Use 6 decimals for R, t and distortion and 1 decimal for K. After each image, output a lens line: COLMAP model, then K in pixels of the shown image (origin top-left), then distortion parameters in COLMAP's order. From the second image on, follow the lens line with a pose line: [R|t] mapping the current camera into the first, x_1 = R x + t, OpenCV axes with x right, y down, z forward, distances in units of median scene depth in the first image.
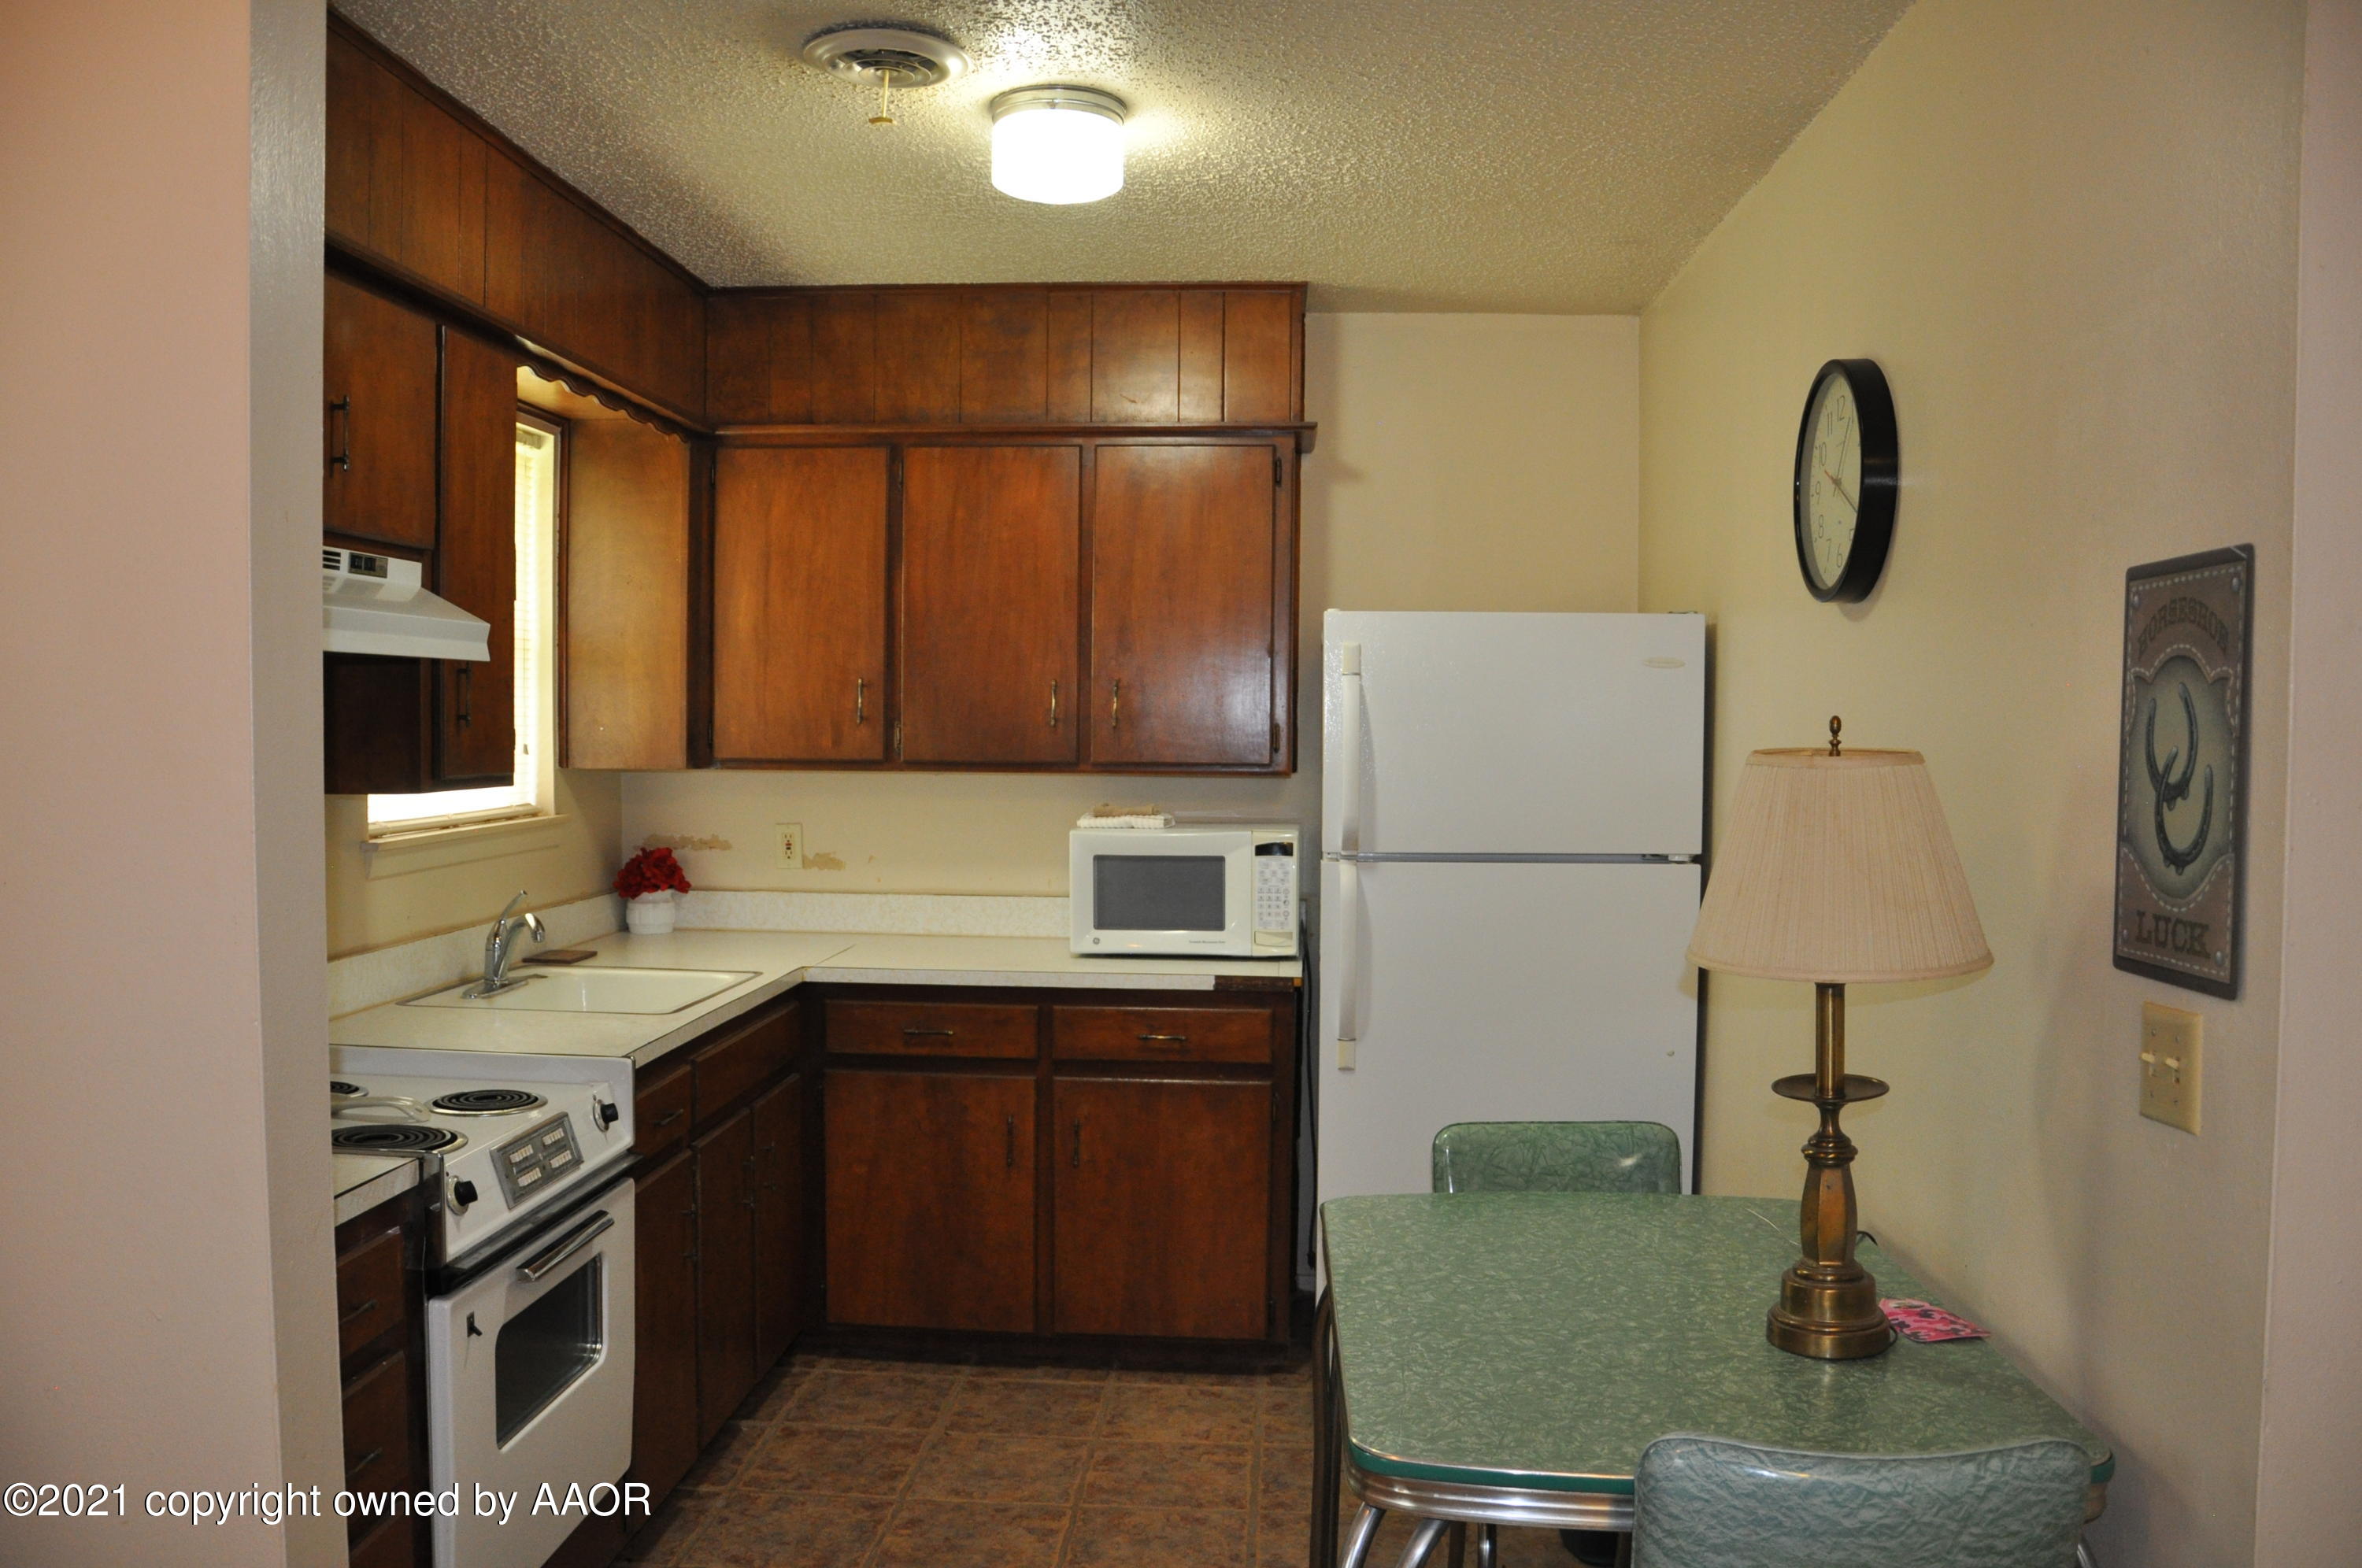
lens RADIAL K [[1840.6, 0, 1174.0], [0, 1840.6, 808.7], [0, 0, 1]] dist [-0.165235, 0.128541]
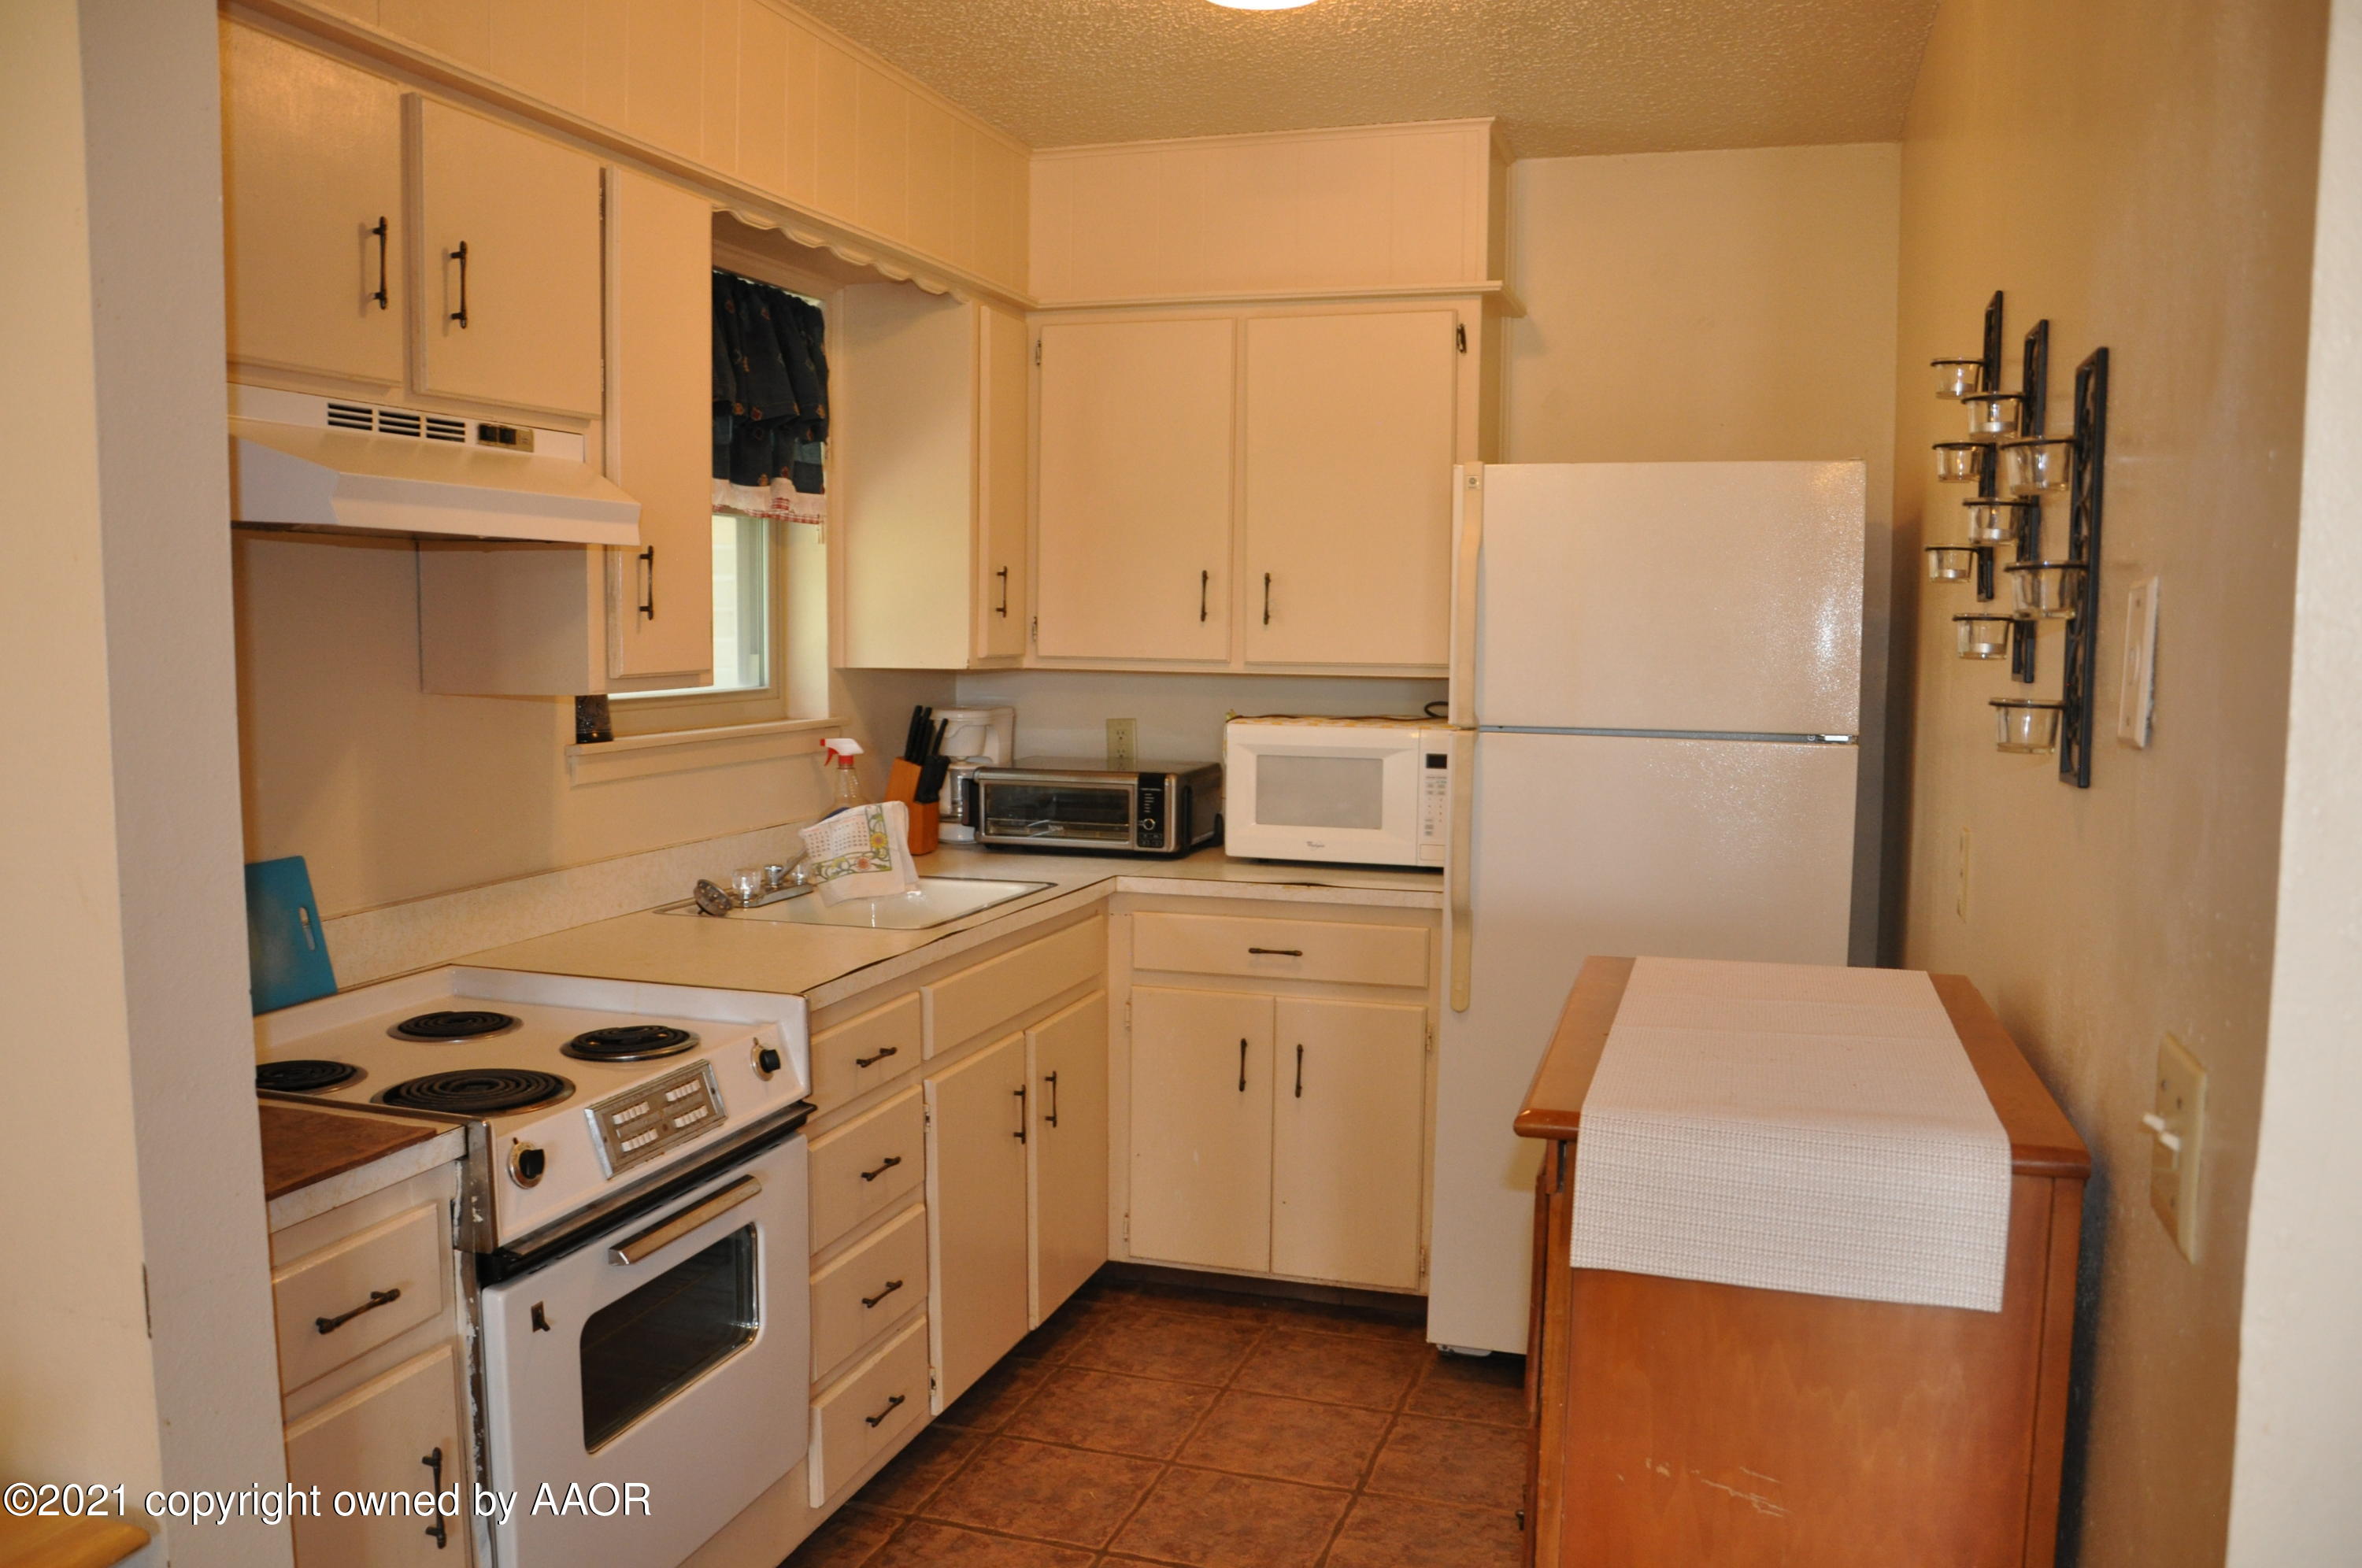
lens RADIAL K [[1840.6, 0, 1174.0], [0, 1840.6, 808.7], [0, 0, 1]] dist [-0.165235, 0.128541]
pose [[0.975446, 0.020731, -0.219260, 0.074352], [-0.008399, 0.998337, 0.057028, -0.005536], [0.220077, -0.053786, 0.973998, 0.205264]]
